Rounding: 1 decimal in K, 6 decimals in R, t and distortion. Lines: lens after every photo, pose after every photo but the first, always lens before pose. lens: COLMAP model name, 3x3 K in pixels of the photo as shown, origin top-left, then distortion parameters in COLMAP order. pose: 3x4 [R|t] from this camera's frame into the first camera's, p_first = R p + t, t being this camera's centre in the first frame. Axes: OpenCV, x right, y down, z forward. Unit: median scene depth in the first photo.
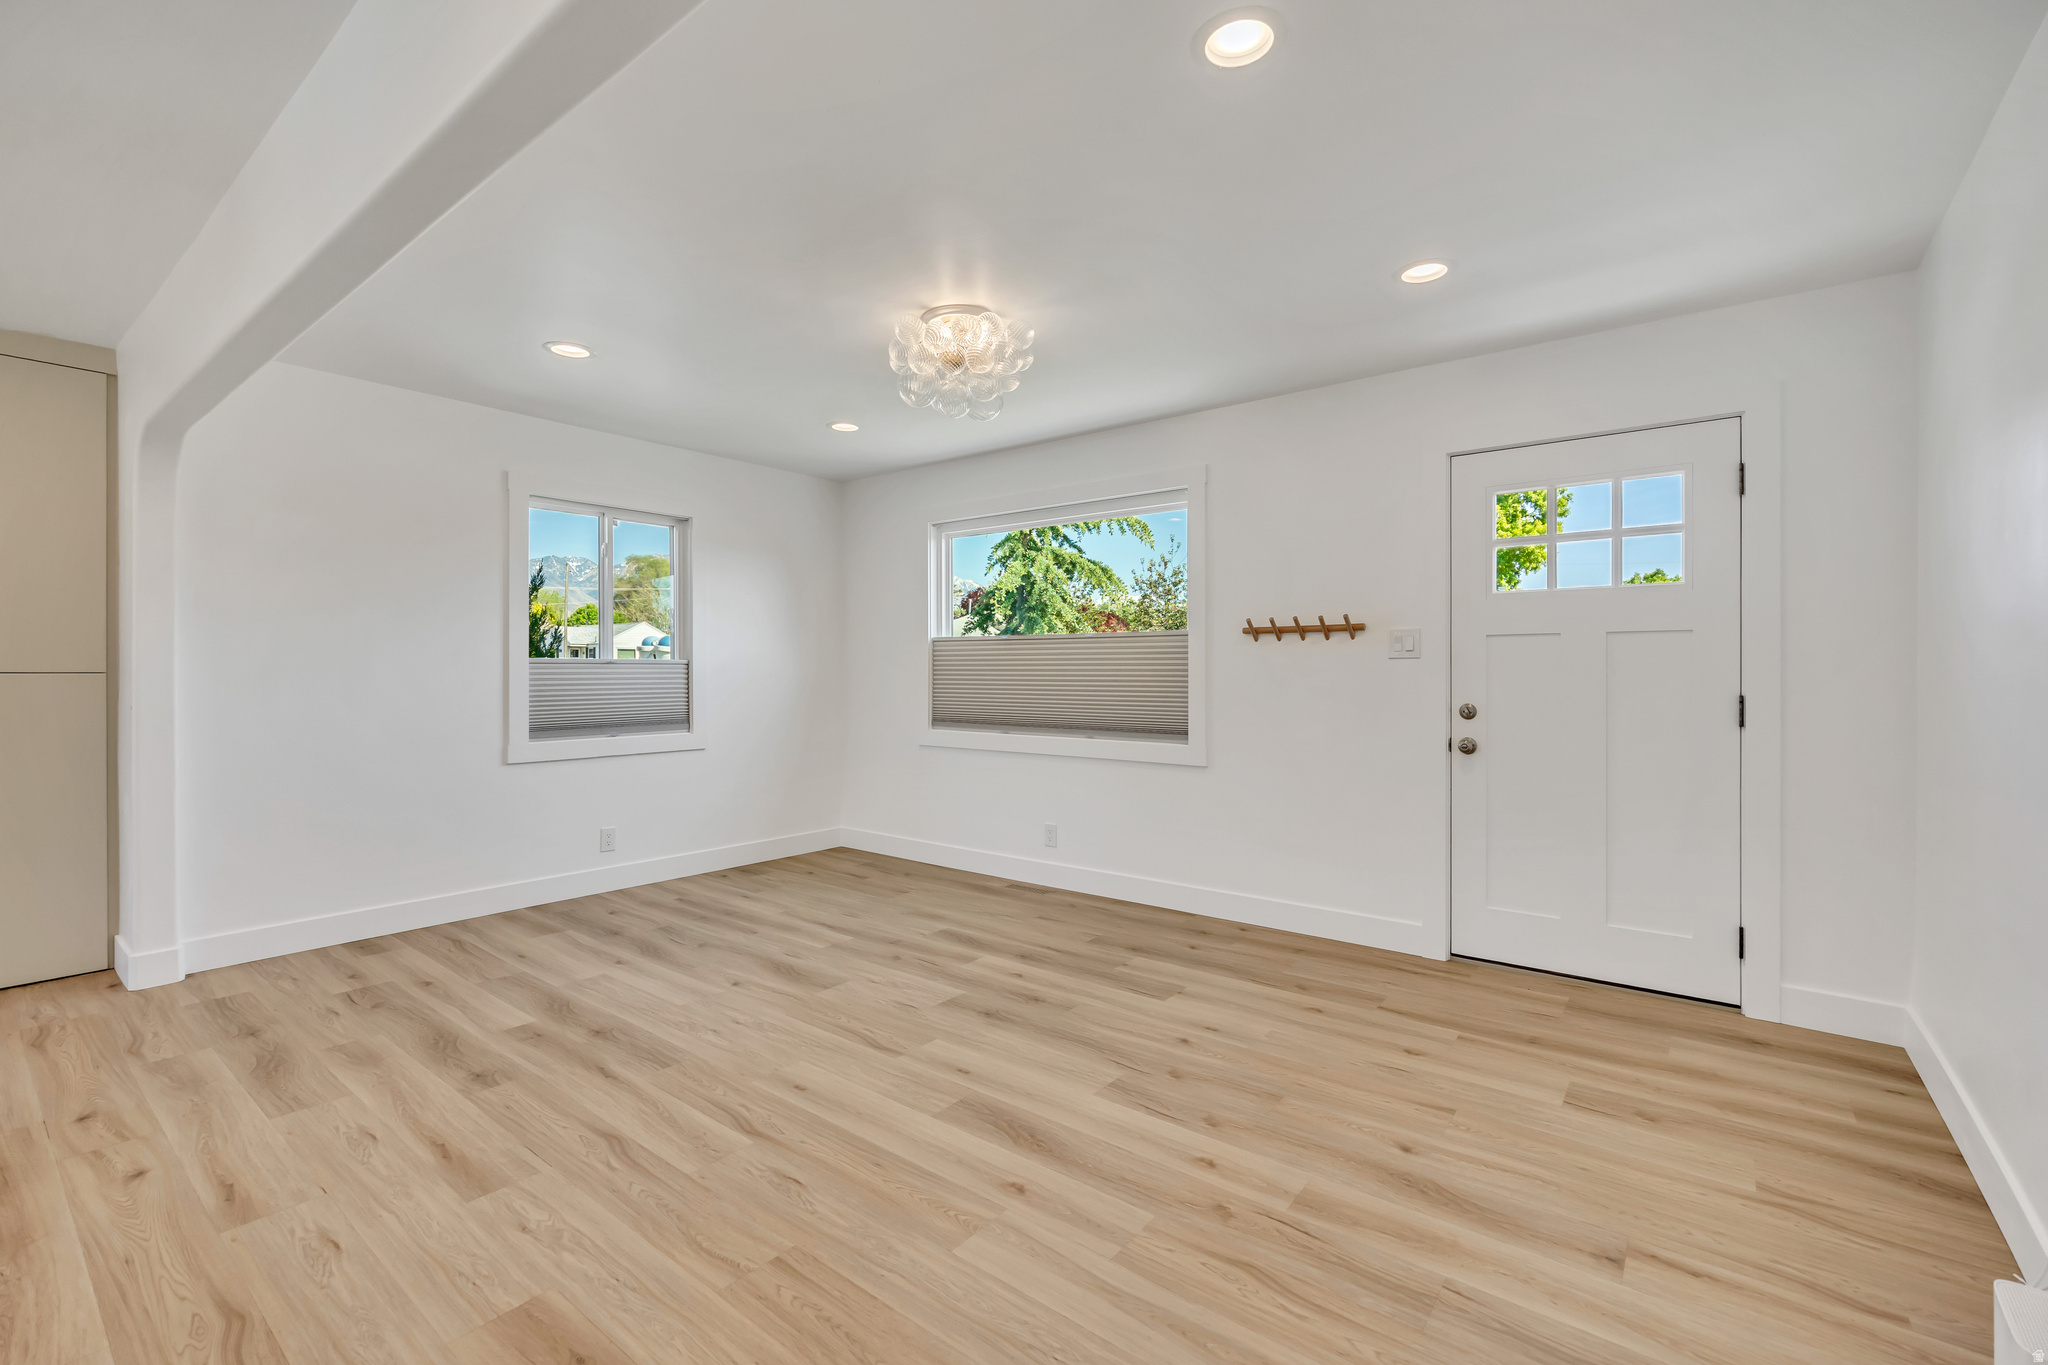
lens RADIAL K [[885.8, 0, 1019.3], [0, 885.8, 667.3], [0, 0, 1]] dist [-0.006534, 0.001336]
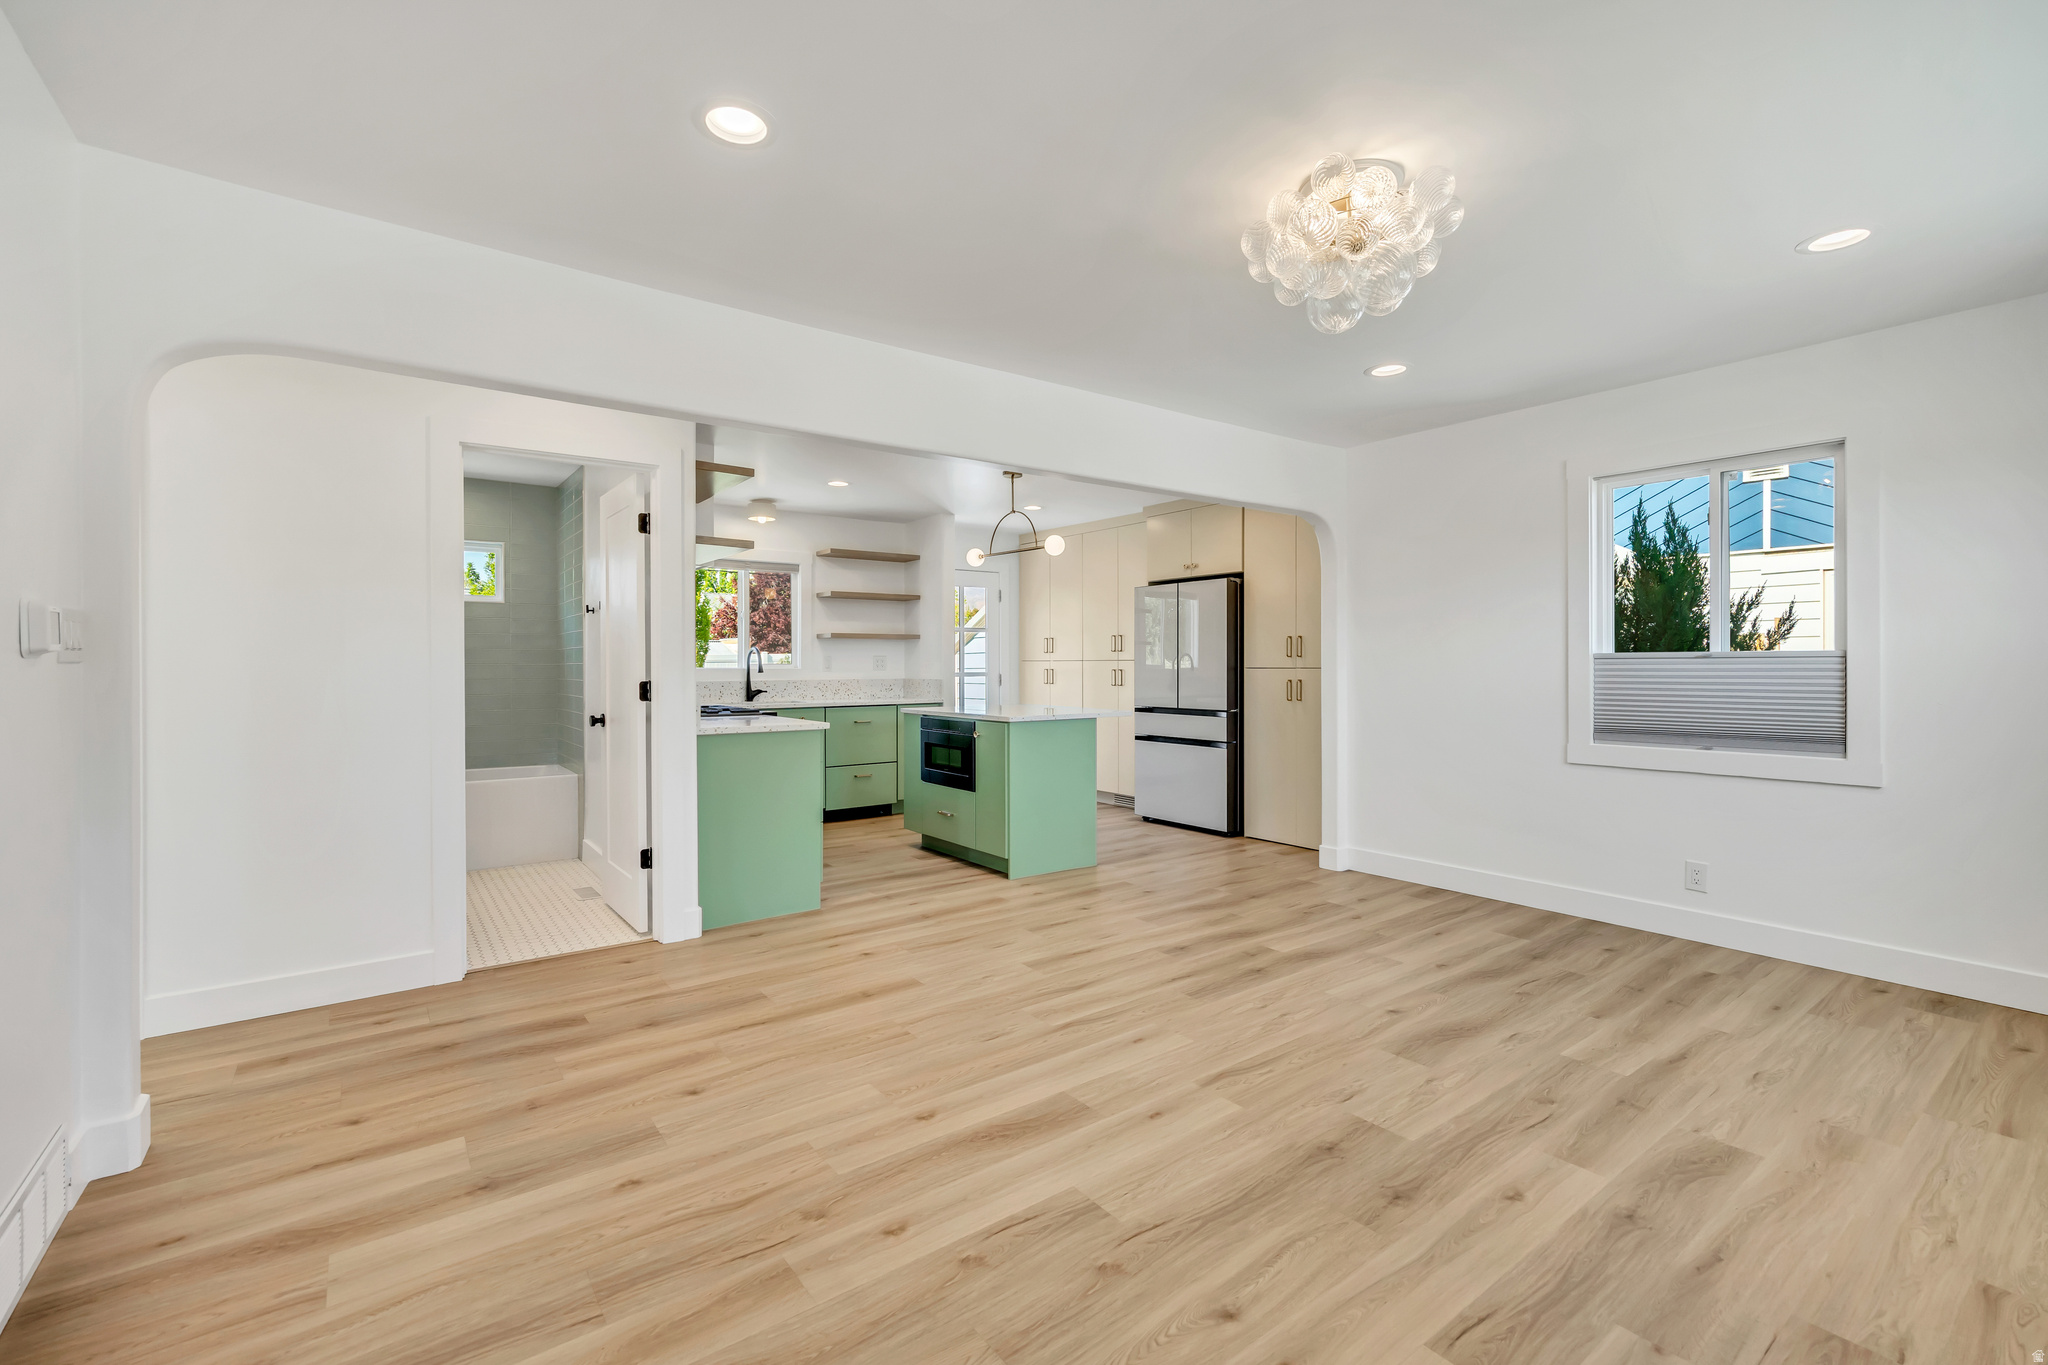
lens RADIAL K [[885.8, 0, 1020.5], [0, 885.8, 677.5], [0, 0, 1]] dist [-0.006534, 0.001336]
pose [[-0.262454, 0.013599, -0.964849, 0.684376], [0.006034, 0.999904, 0.012452, 0.000093], [0.964926, -0.002554, -0.262511, 0.907496]]
